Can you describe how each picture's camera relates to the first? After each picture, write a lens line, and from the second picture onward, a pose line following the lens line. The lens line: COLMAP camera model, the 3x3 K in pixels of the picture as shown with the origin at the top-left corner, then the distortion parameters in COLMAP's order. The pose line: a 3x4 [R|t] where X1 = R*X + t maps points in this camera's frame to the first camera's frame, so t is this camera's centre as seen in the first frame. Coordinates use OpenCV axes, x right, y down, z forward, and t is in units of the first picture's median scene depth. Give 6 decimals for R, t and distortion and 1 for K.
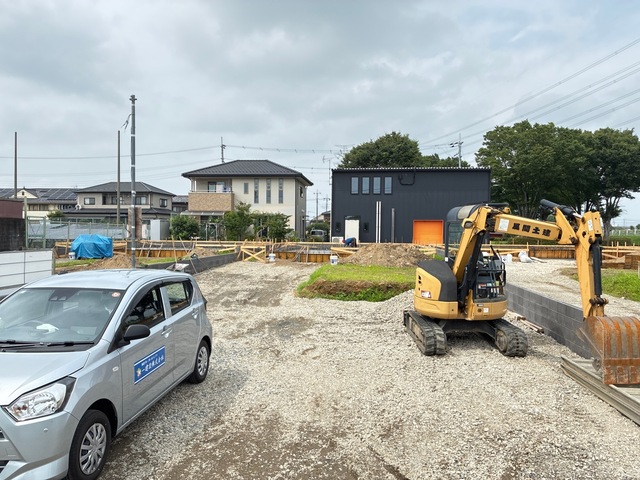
lens RADIAL K [[489.0, 0, 319.3], [0, 489.0, 249.9], [0, 0, 1]] dist [0.006854, 0.002824]
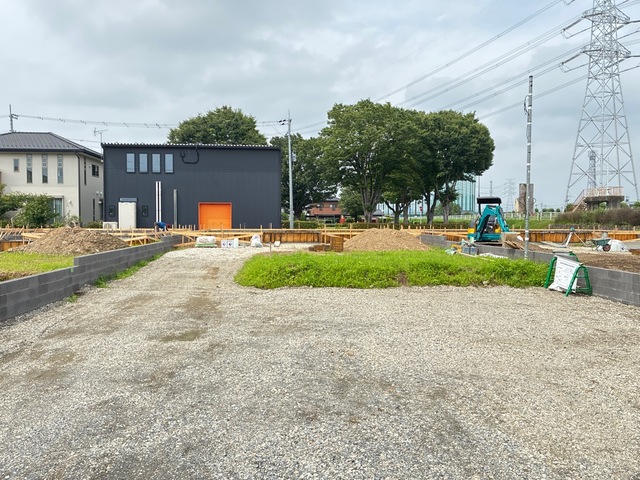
lens RADIAL K [[525.1, 0, 319.0], [0, 525.1, 245.4], [0, 0, 1]] dist [0.046450, -0.068721]
pose [[0.981940, -0.016363, 0.188486, 0.151172], [0.013782, 0.999793, 0.014994, 0.003992], [-0.188692, -0.012126, 0.981961, 0.007645]]
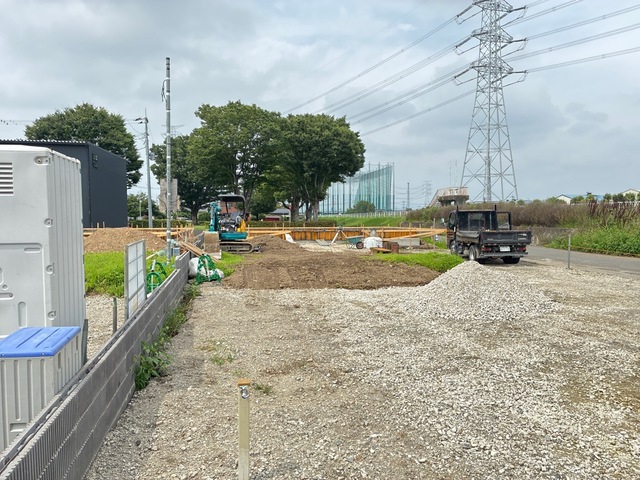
lens RADIAL K [[482.0, 0, 321.6], [0, 482.0, 255.0], [0, 0, 1]] dist [0.011523, 0.001282]
pose [[0.949735, -0.035503, 0.311036, 0.309275], [0.022463, 0.998716, 0.045406, 0.004527], [-0.312249, -0.036137, 0.949313, 0.019084]]
